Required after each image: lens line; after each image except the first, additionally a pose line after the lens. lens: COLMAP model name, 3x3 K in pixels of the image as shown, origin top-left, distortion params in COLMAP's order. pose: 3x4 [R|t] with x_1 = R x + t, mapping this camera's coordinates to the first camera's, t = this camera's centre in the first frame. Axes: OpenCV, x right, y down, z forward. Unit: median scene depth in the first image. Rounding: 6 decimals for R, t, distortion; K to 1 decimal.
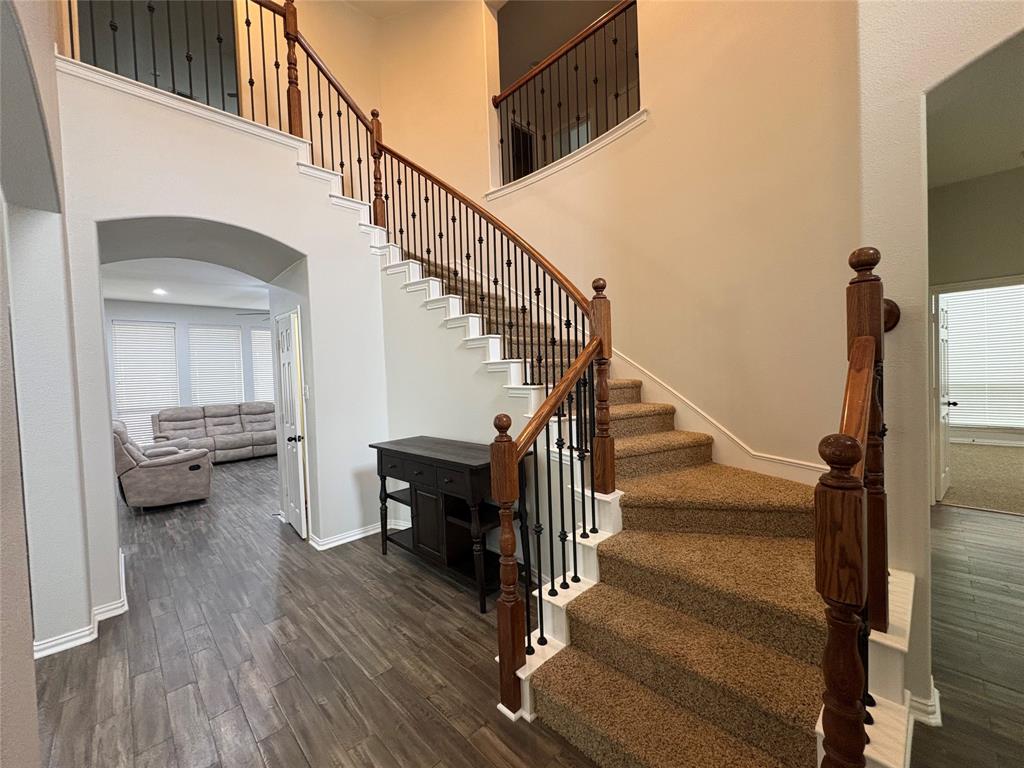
lens RADIAL K [[409.3, 0, 516.4], [0, 409.3, 384.0], [0, 0, 1]] dist [0.000378, 0.000028]
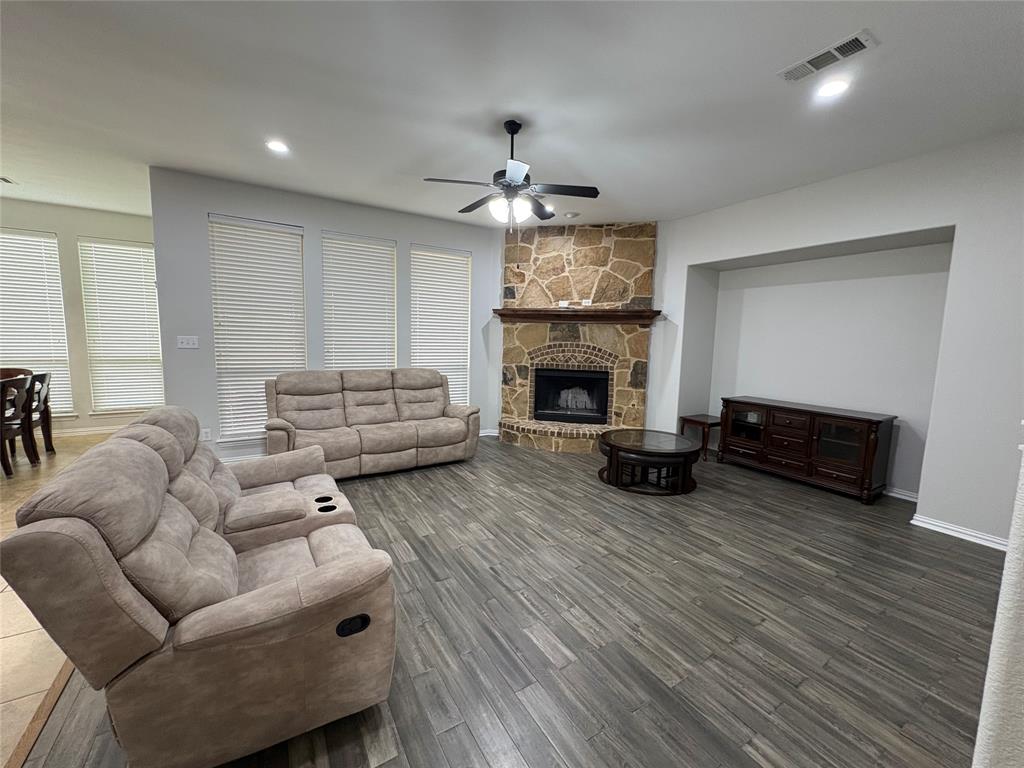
lens RADIAL K [[409.3, 0, 513.9], [0, 409.3, 384.1], [0, 0, 1]] dist [0.000378, 0.000028]
pose [[0.973897, 0.084319, -0.210750, -0.401766], [-0.065786, 0.993447, 0.093467, 0.000692], [0.217249, -0.077163, 0.973061, 0.483455]]
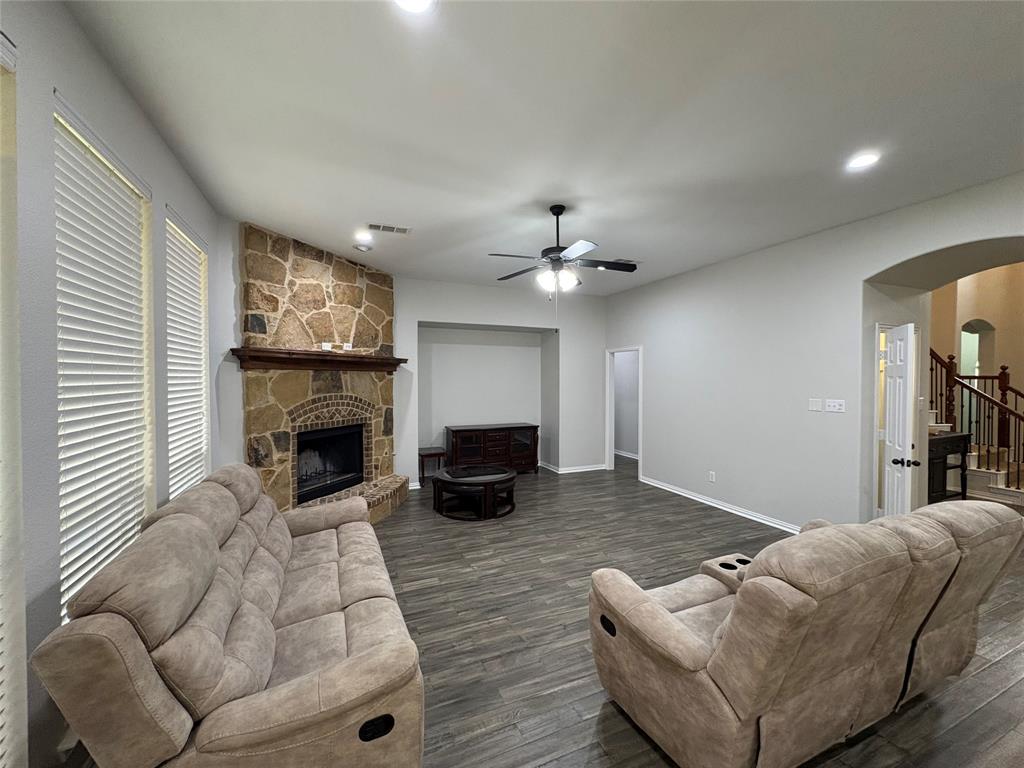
lens RADIAL K [[409.3, 0, 510.8], [0, 409.3, 384.6], [0, 0, 1]] dist [0.000378, 0.000028]
pose [[0.364189, 0.019408, 0.931123, -0.931466], [0.012125, 0.999599, -0.025577, -0.006900], [-0.931246, 0.020605, 0.363808, 0.772087]]
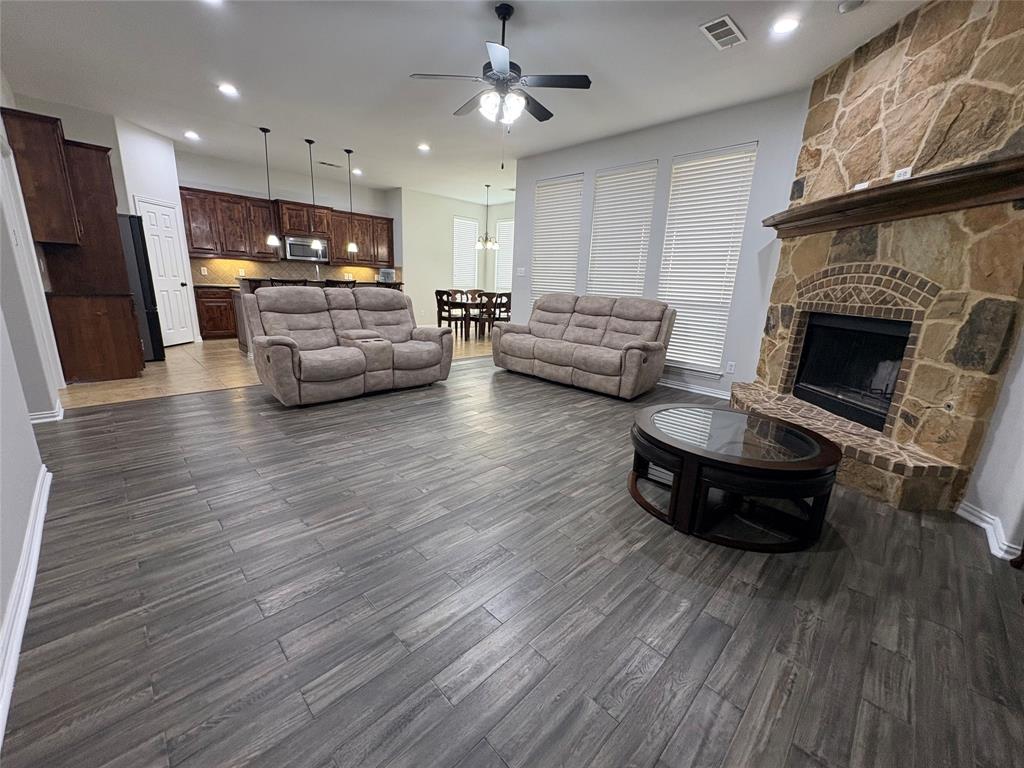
lens RADIAL K [[409.3, 0, 509.4], [0, 409.3, 383.0], [0, 0, 1]] dist [0.000378, 0.000028]
pose [[0.000623, 0.275807, -0.961213, -0.056115], [-0.068955, 0.958937, 0.275109, 0.013427], [0.997620, 0.066109, 0.019616, 0.900753]]
